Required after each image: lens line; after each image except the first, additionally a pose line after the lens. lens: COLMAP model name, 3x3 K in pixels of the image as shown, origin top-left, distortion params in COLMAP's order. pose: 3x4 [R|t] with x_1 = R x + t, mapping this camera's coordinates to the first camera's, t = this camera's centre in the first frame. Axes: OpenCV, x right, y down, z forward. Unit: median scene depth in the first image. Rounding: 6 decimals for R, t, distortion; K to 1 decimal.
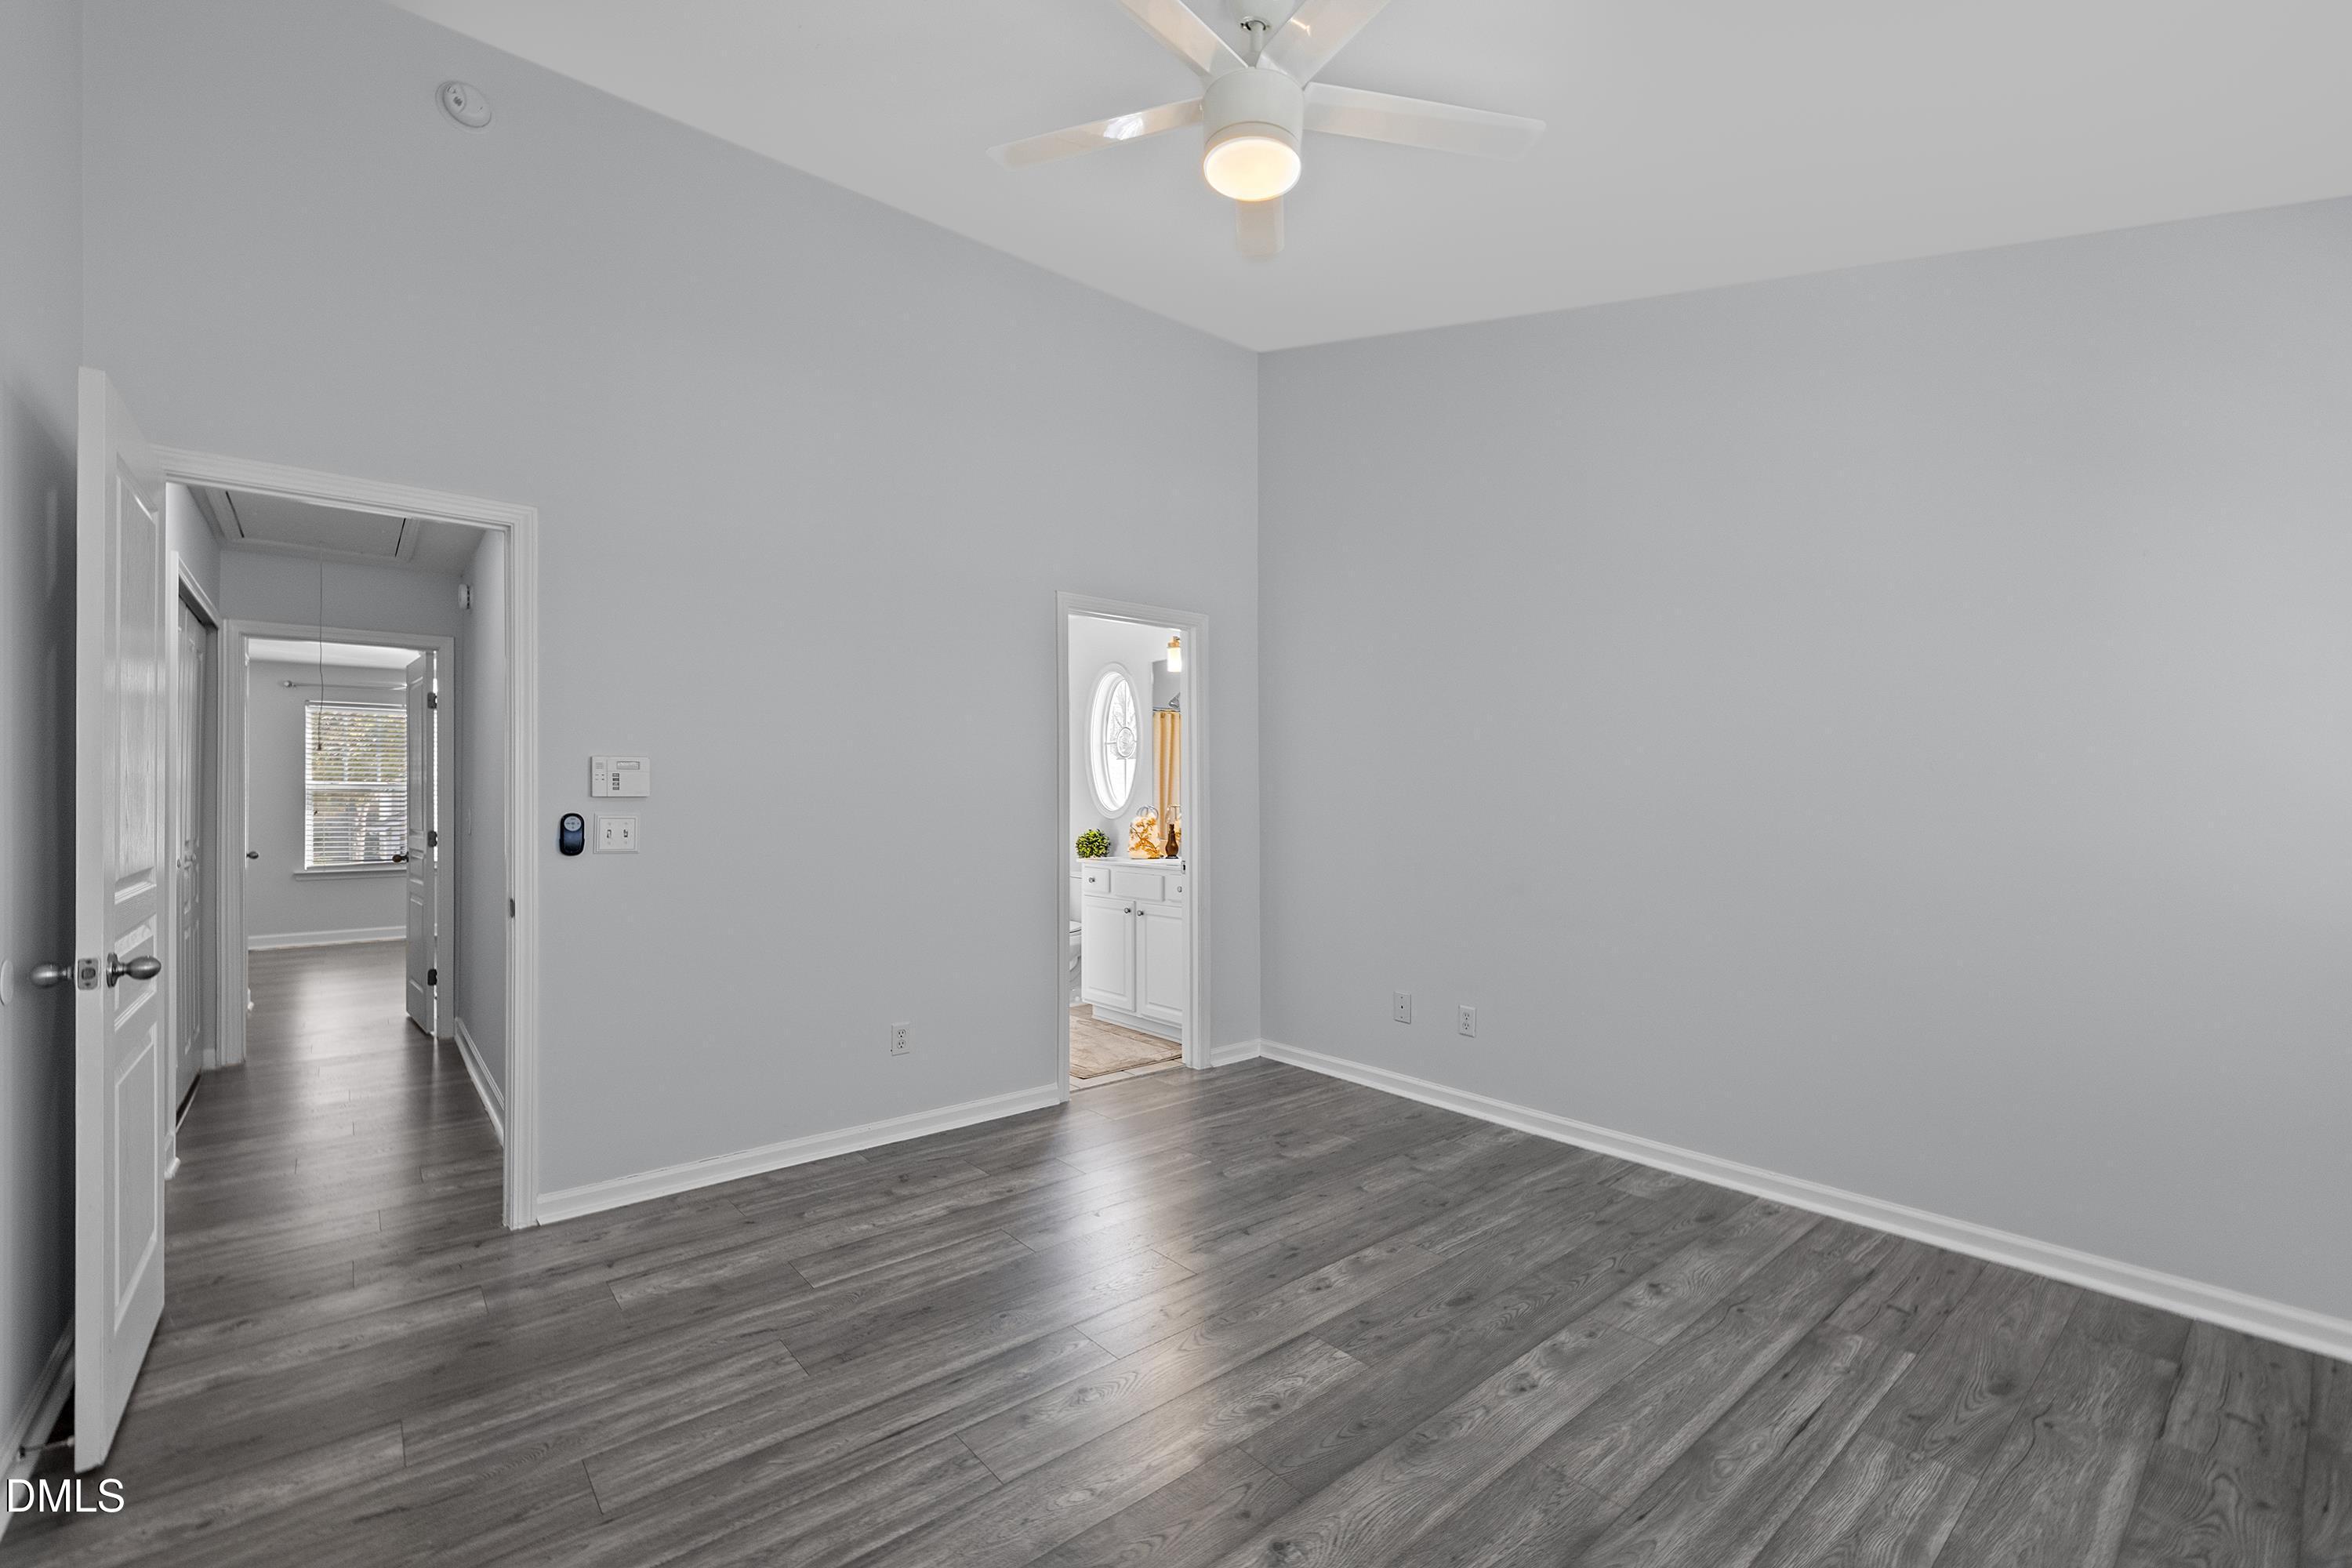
lens RADIAL K [[994.8, 0, 1188.4], [0, 994.8, 798.0], [0, 0, 1]] dist [-0.000226, -0.000143]
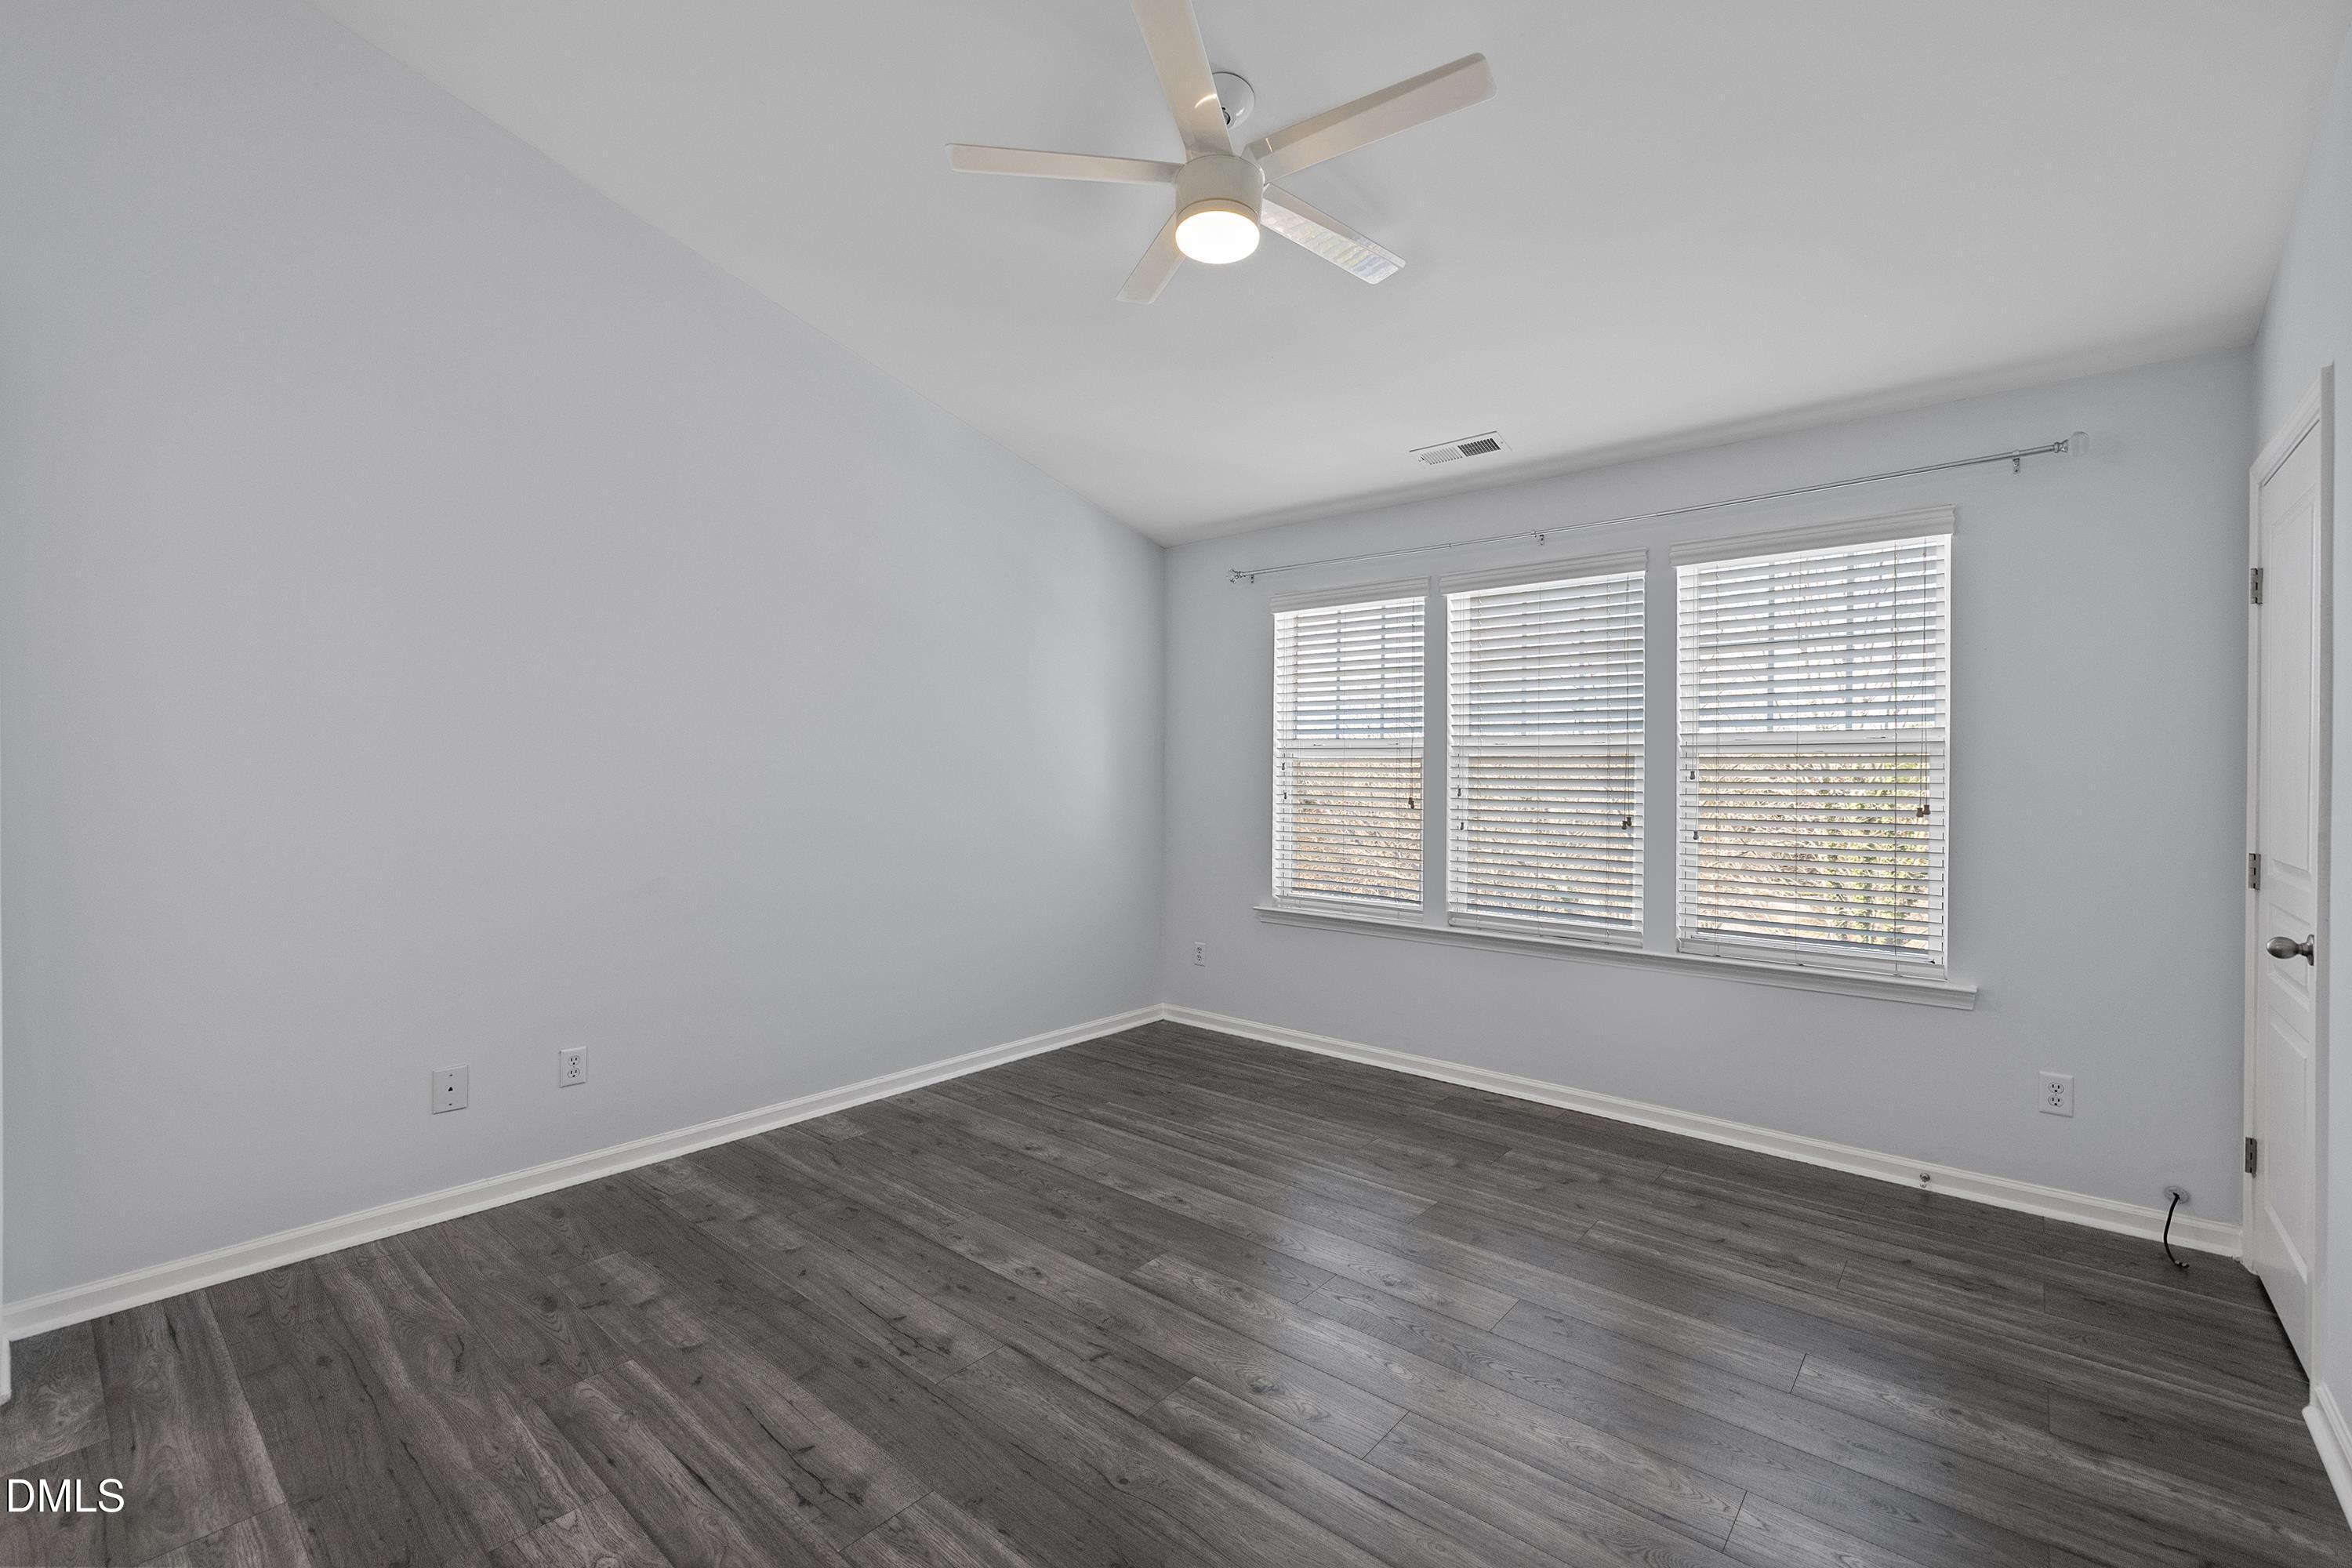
lens RADIAL K [[994.8, 0, 1192.4], [0, 994.8, 775.6], [0, 0, 1]] dist [-0.000226, -0.000143]
pose [[-0.166276, -0.002675, 0.986076, -0.795430], [-0.005704, 0.999982, 0.001751, -0.006765], [-0.986063, -0.005333, -0.166289, 0.923725]]
